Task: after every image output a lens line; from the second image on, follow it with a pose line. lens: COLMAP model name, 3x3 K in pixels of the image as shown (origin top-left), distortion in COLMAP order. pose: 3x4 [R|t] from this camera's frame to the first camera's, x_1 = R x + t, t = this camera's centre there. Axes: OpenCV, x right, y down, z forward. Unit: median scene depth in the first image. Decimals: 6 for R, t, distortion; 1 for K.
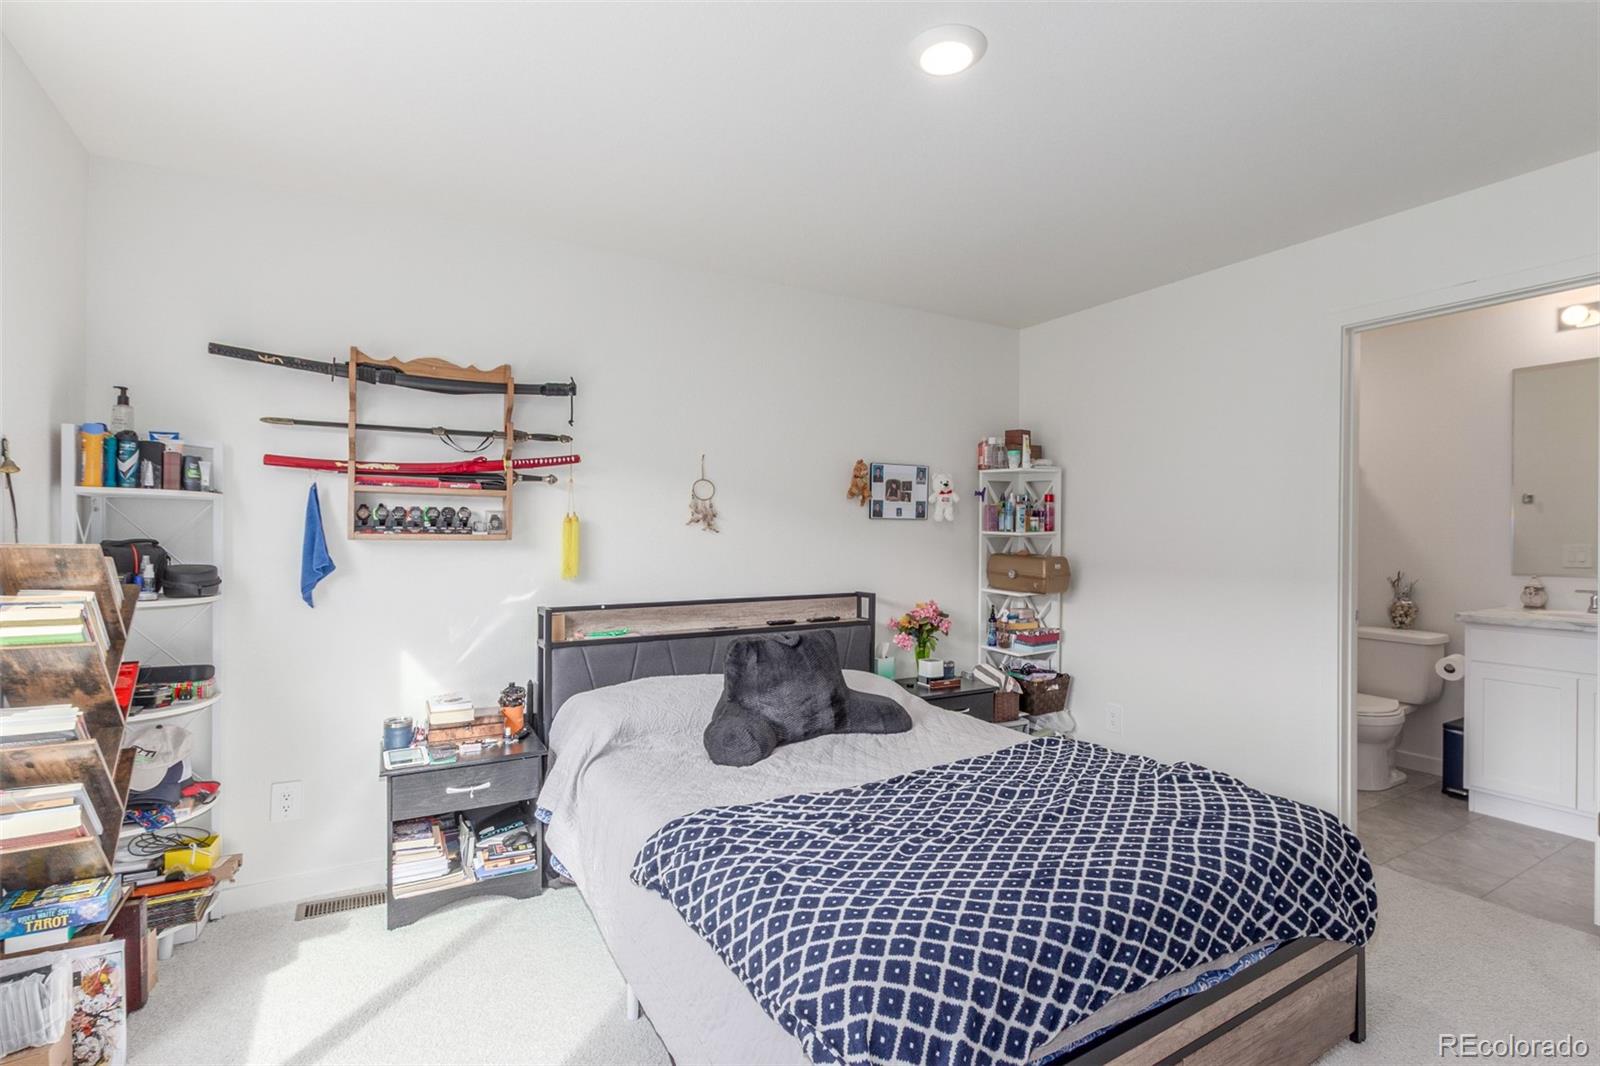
lens RADIAL K [[754.8, 0, 807.3], [0, 754.8, 541.3], [0, 0, 1]] dist [0.001262, -0.000561]
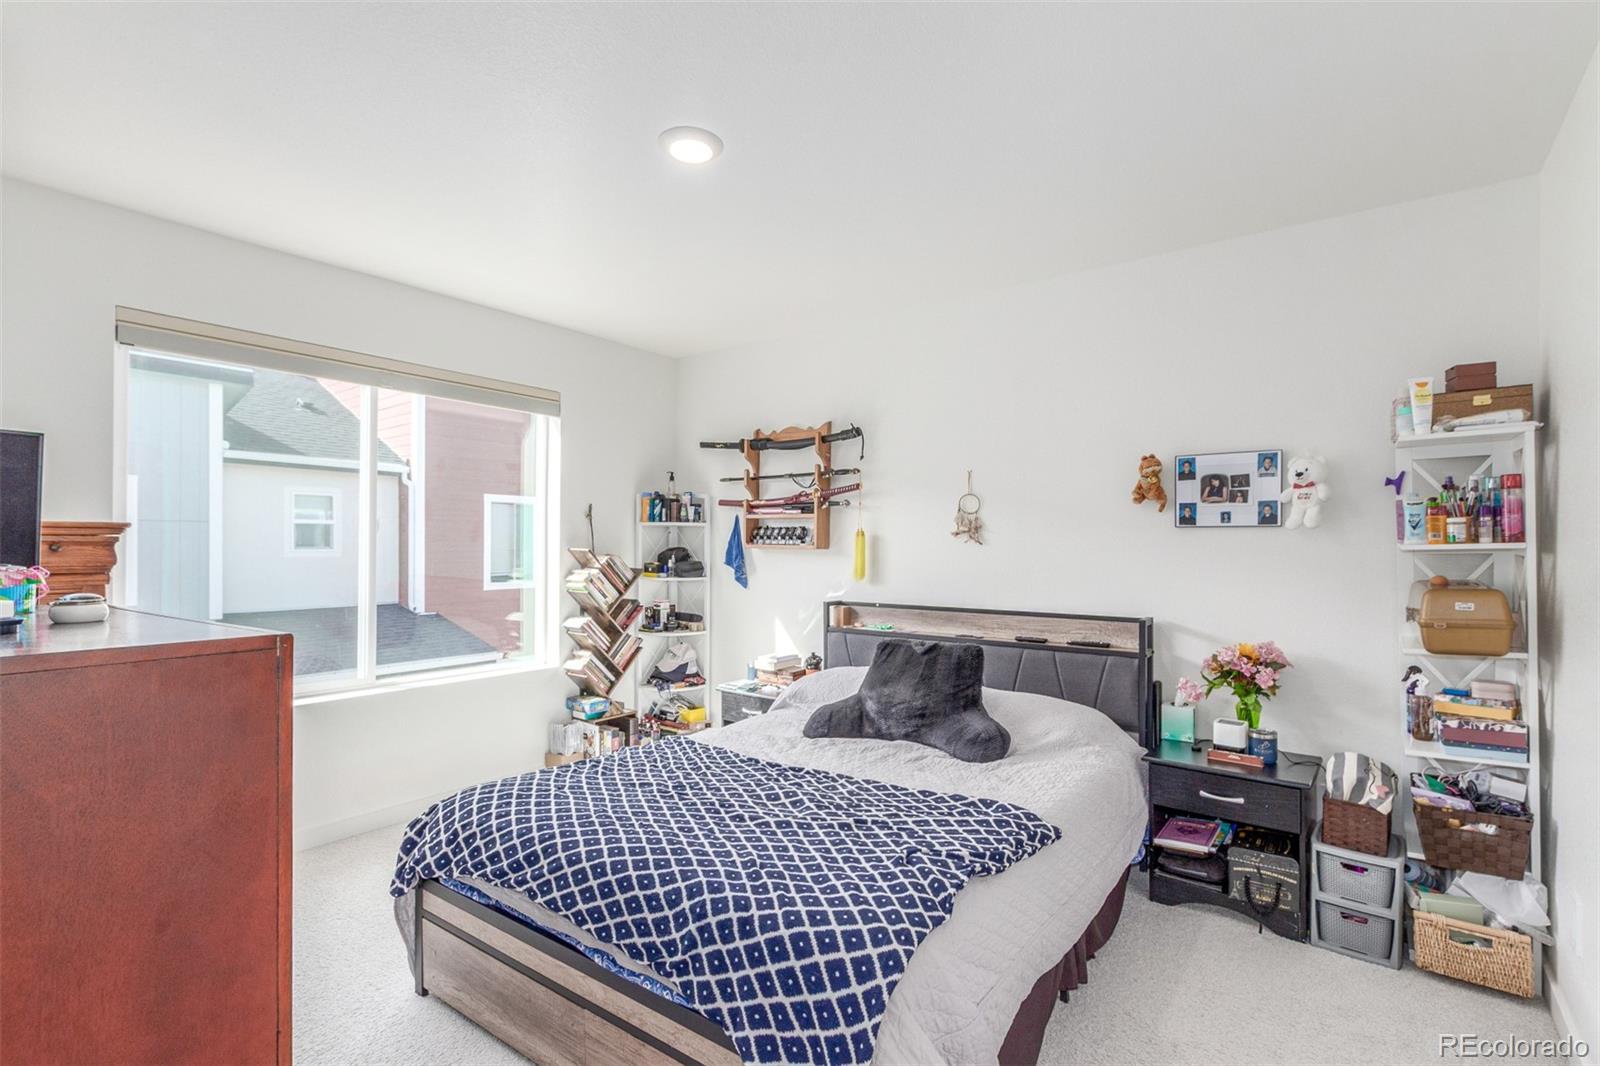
lens RADIAL K [[754.8, 0, 807.3], [0, 754.8, 541.3], [0, 0, 1]] dist [0.001262, -0.000561]
pose [[0.383089, -0.002655, -0.923707, 0.812273], [-0.012427, 0.999891, -0.008028, -0.004858], [0.923628, 0.014554, 0.383015, 0.420068]]
